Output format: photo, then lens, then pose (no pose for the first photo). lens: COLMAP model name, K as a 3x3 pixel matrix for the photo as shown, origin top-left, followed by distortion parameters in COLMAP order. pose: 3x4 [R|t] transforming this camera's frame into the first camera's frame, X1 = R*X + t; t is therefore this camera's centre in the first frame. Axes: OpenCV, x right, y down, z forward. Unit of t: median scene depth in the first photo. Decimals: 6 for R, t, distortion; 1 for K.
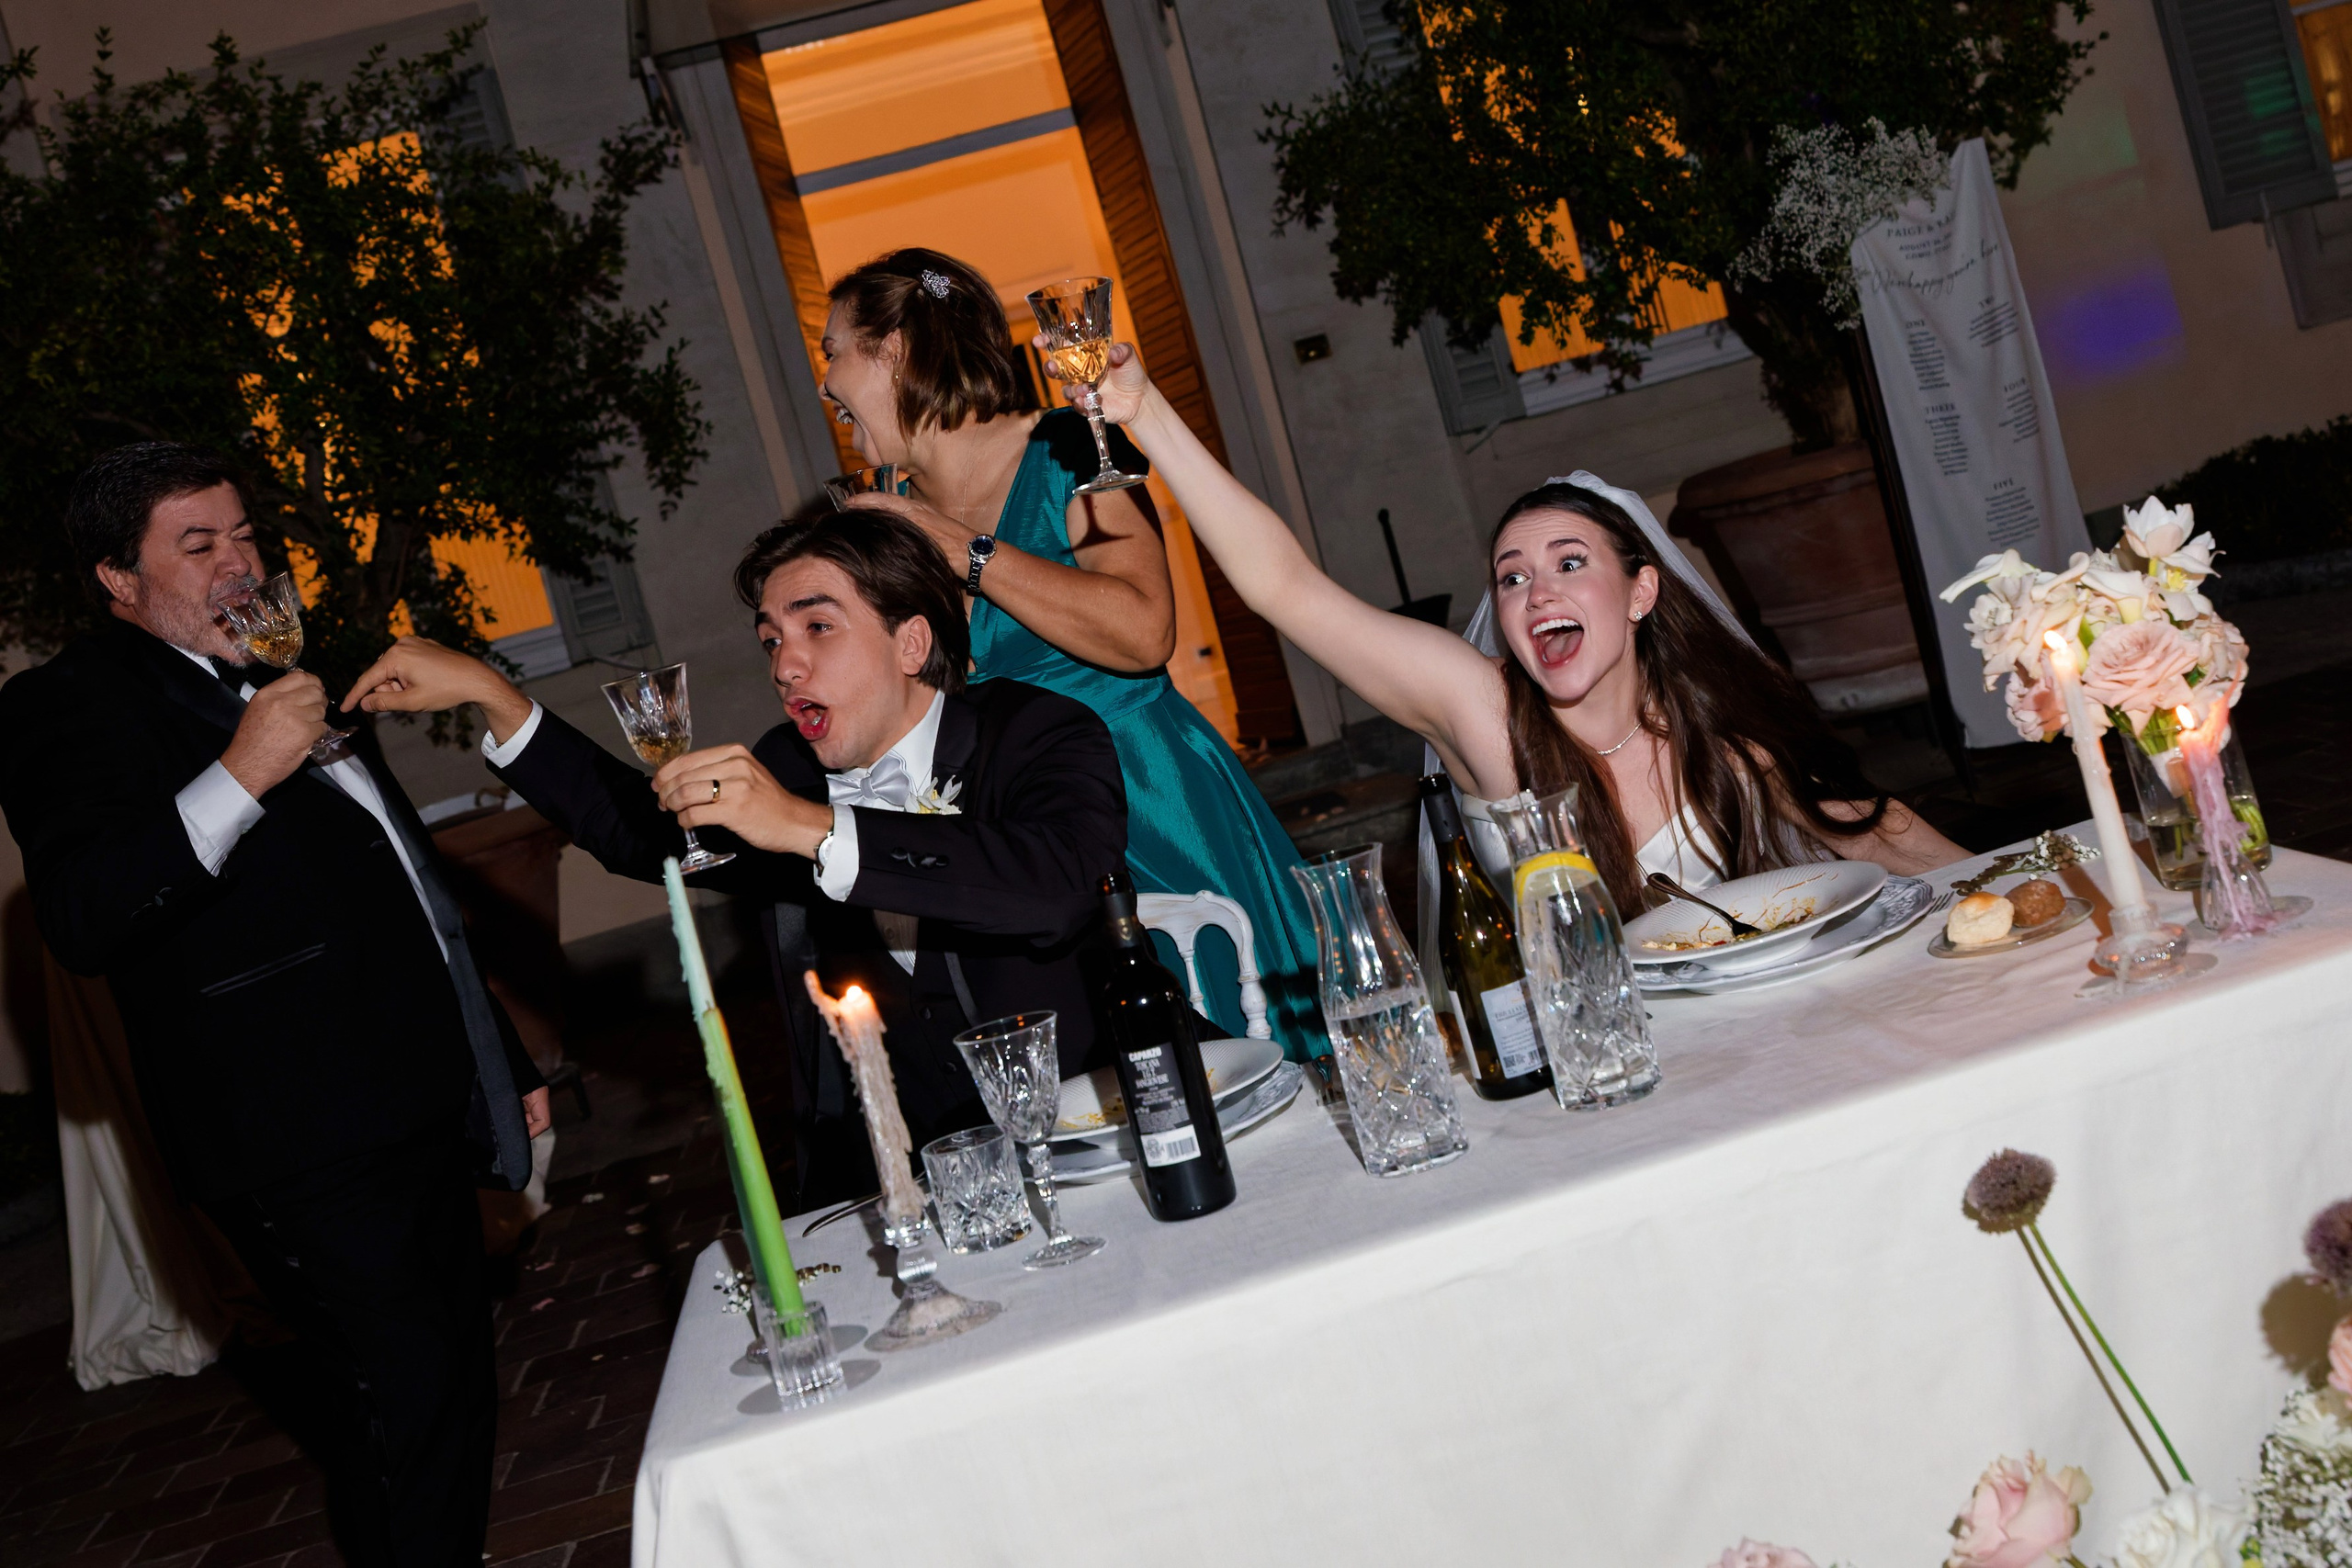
lens RADIAL K [[3000.2, 0, 1285.7], [0, 3000.2, 726.1], [0, 0, 1]] dist [0.012400, 0.000000]
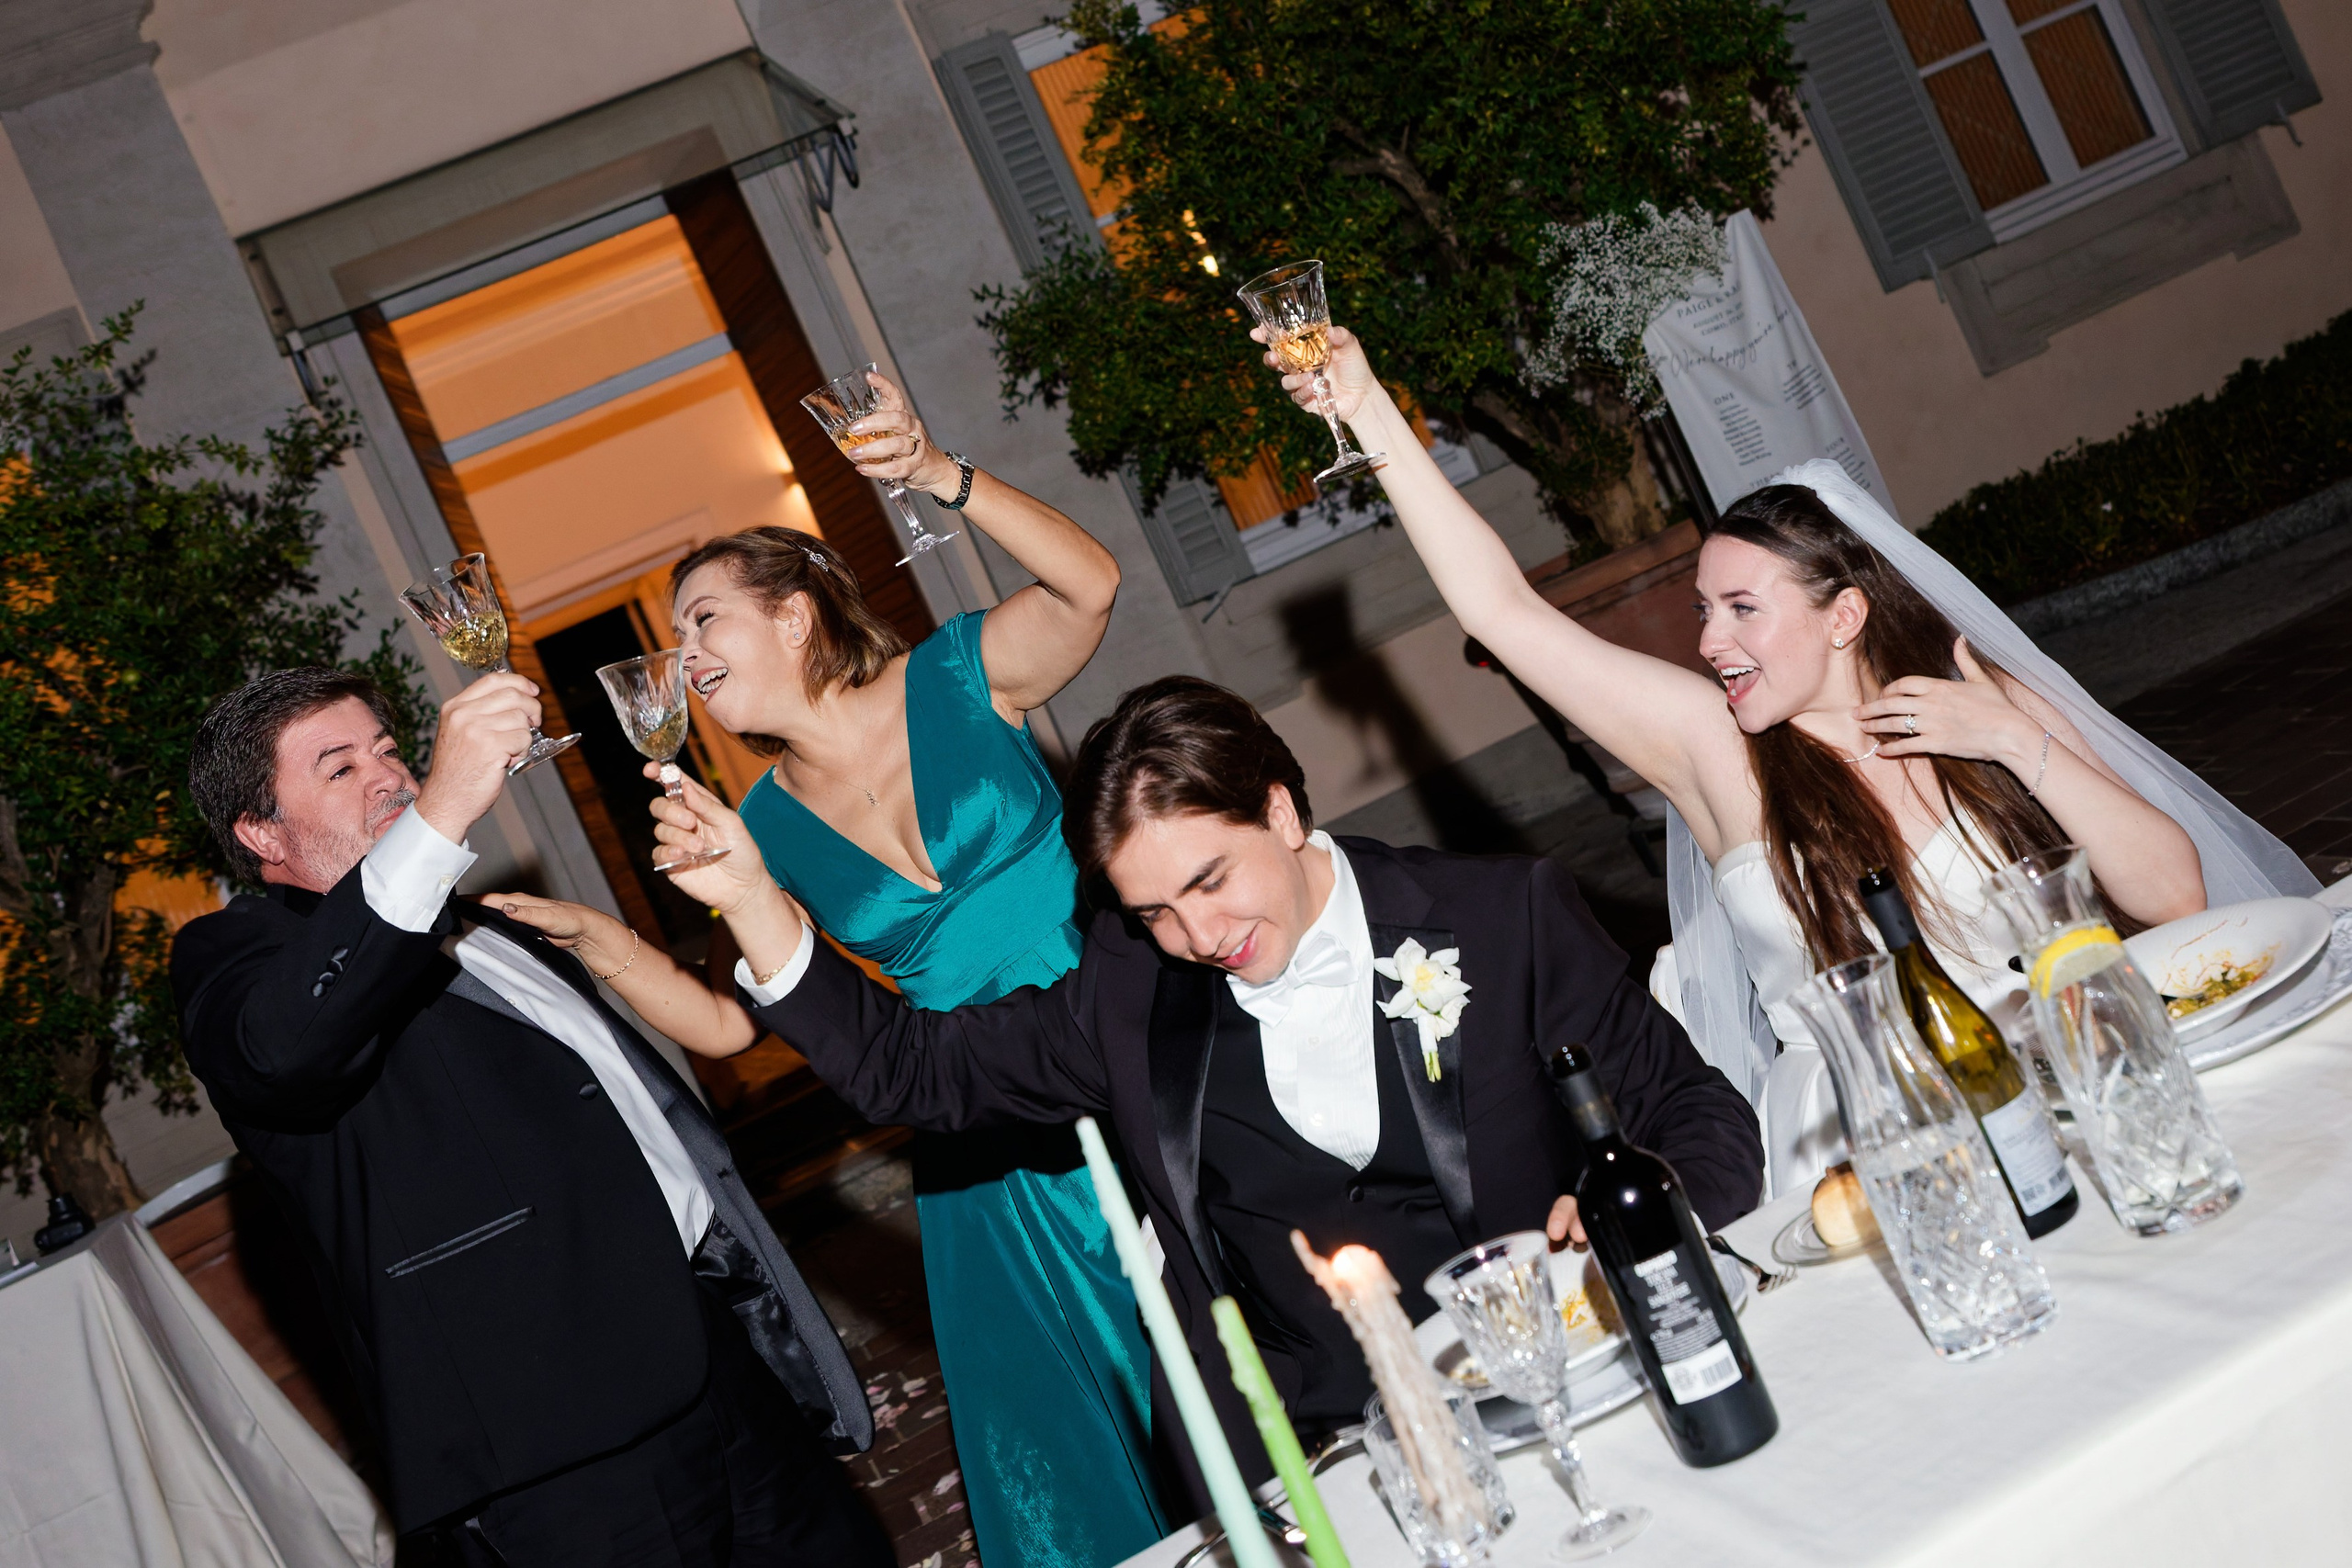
lens RADIAL K [[3000.2, 0, 1301.8], [0, 3000.2, 619.0], [0, 0, 1]] dist [0.012400, 0.000000]
pose [[0.976110, -0.153446, 0.153829, -0.078844], [0.168332, 0.981716, -0.088867, -0.001578], [-0.137380, 0.112639, 0.984093, 0.067106]]
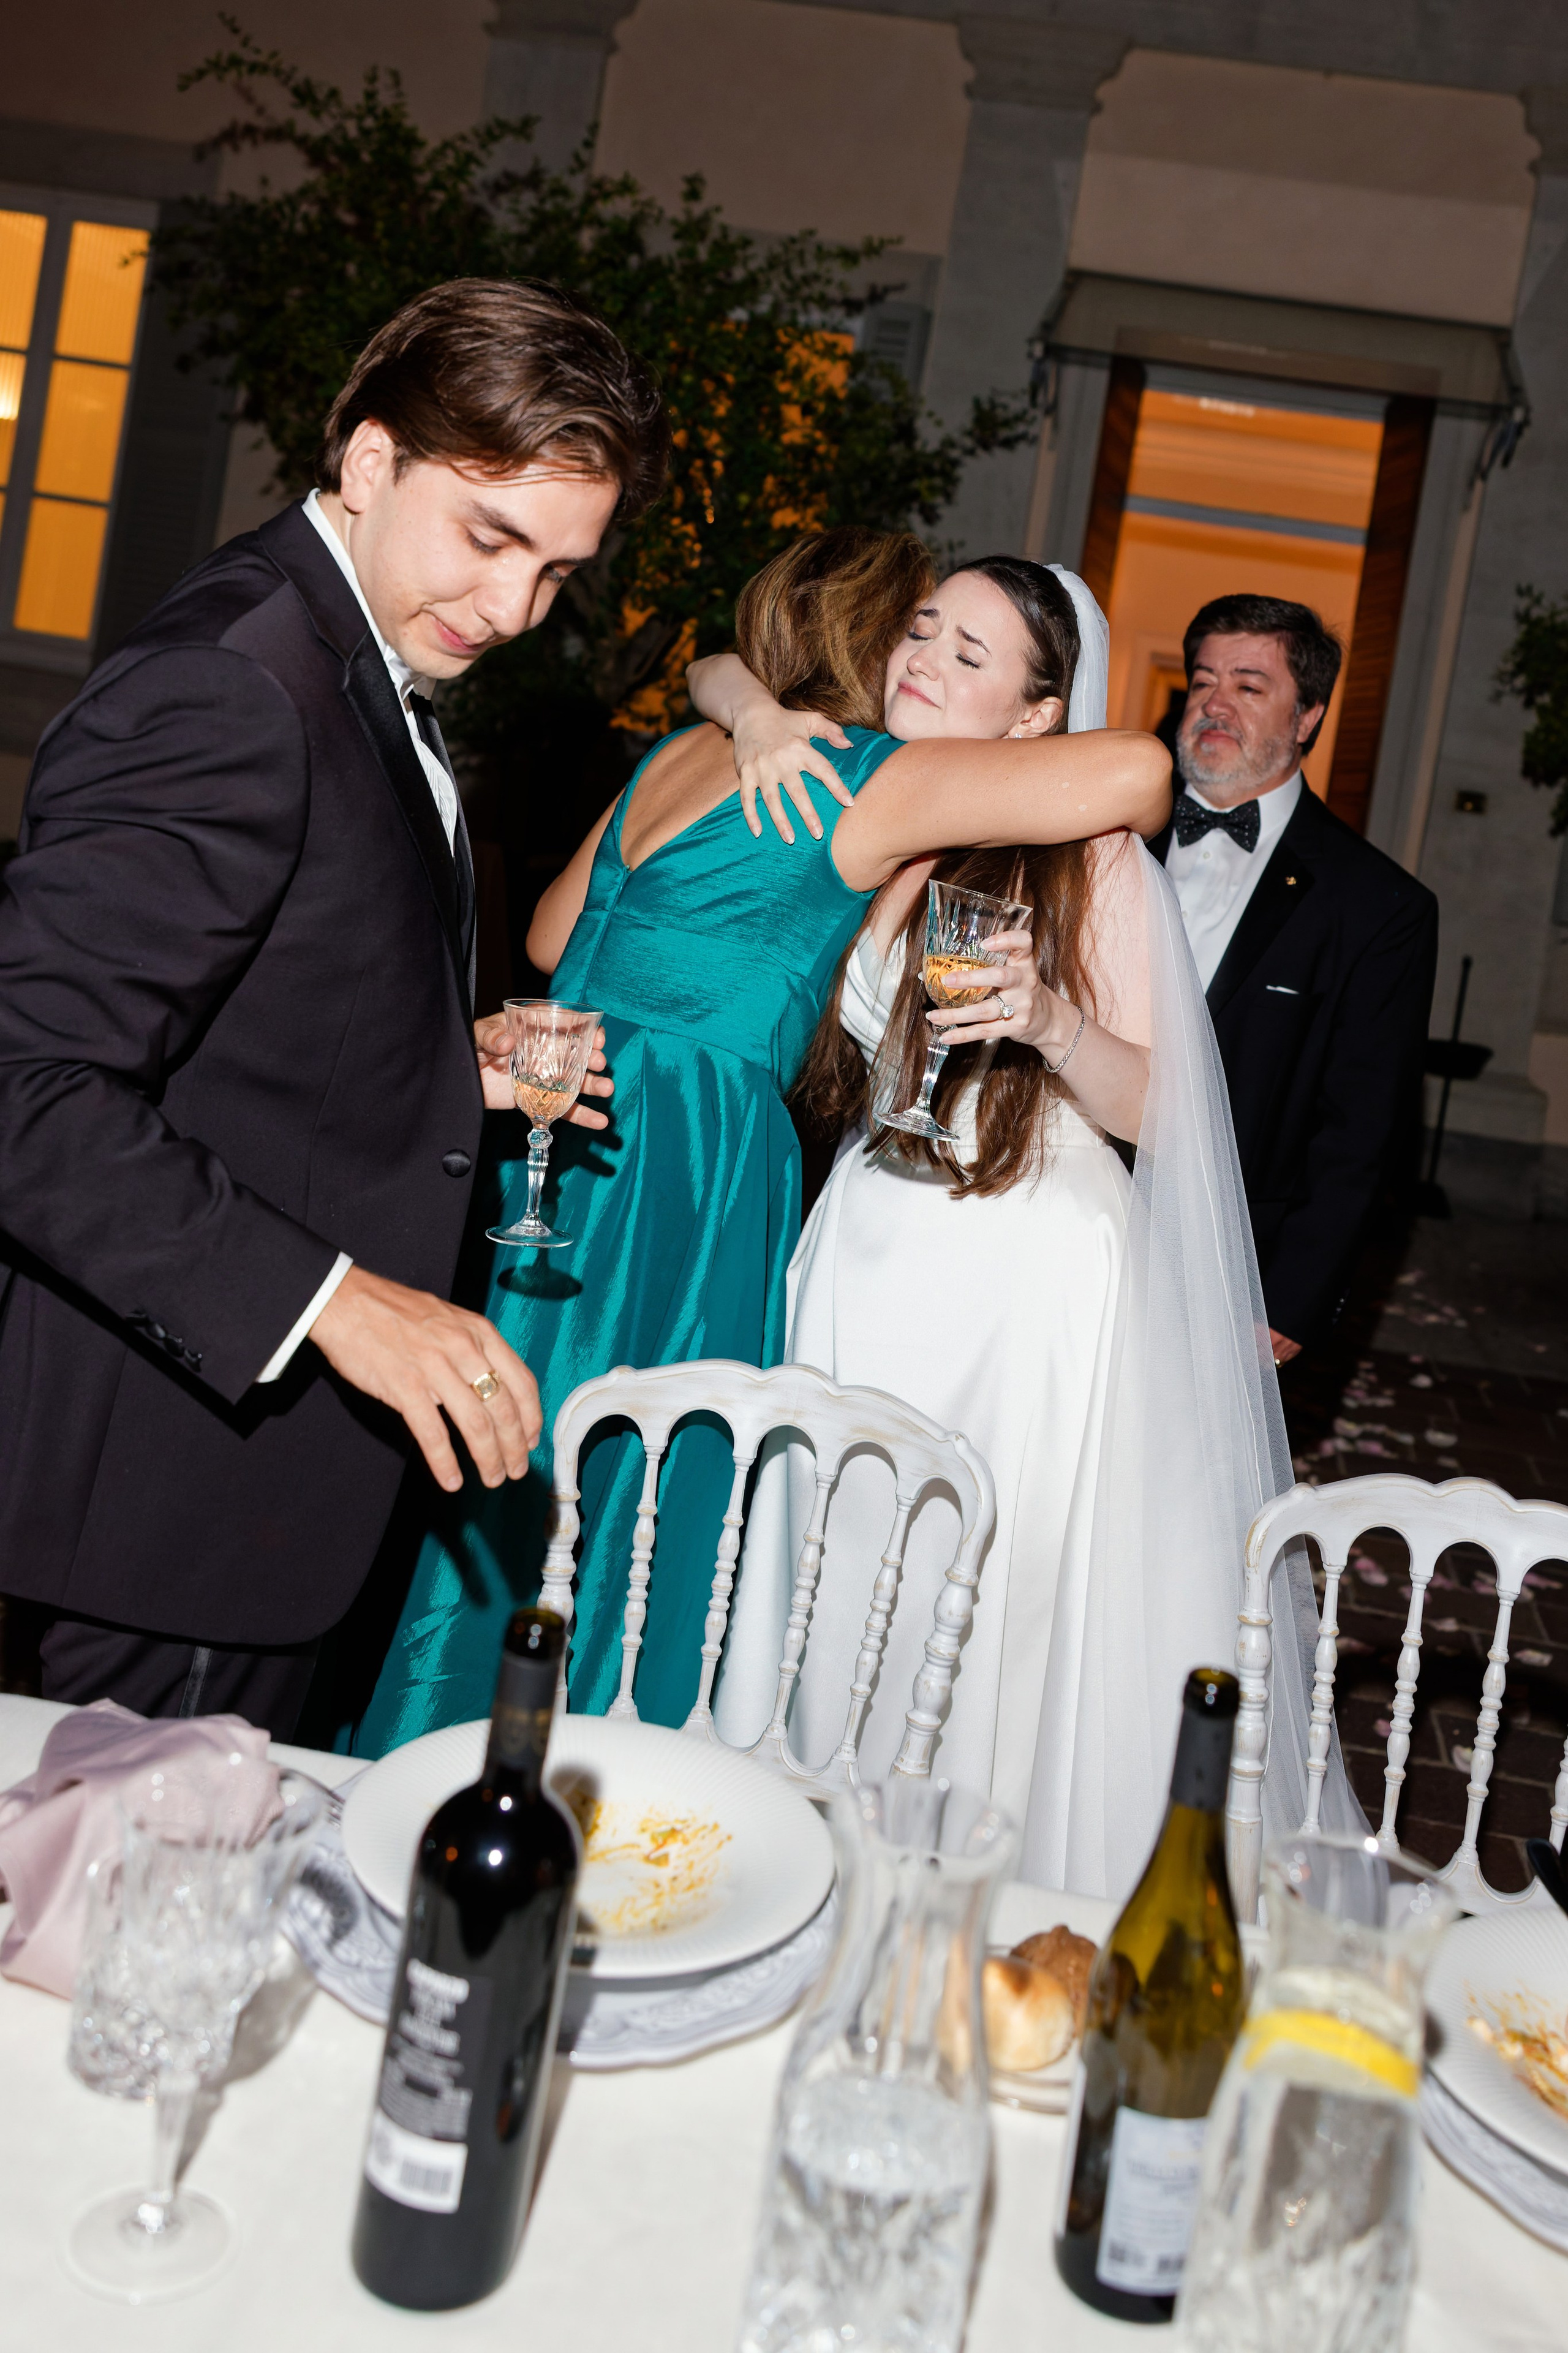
lens RADIAL K [[2181.3, 0, 952.4], [0, 2181.3, 928.3], [0, 0, 1]] dist [-0.000246, 0.004013]
pose [[0.890719, 0.415549, -0.184224, 0.008208], [-0.417770, 0.908106, 0.028478, -0.032861], [0.179129, 0.051597, 0.982472, 0.214634]]
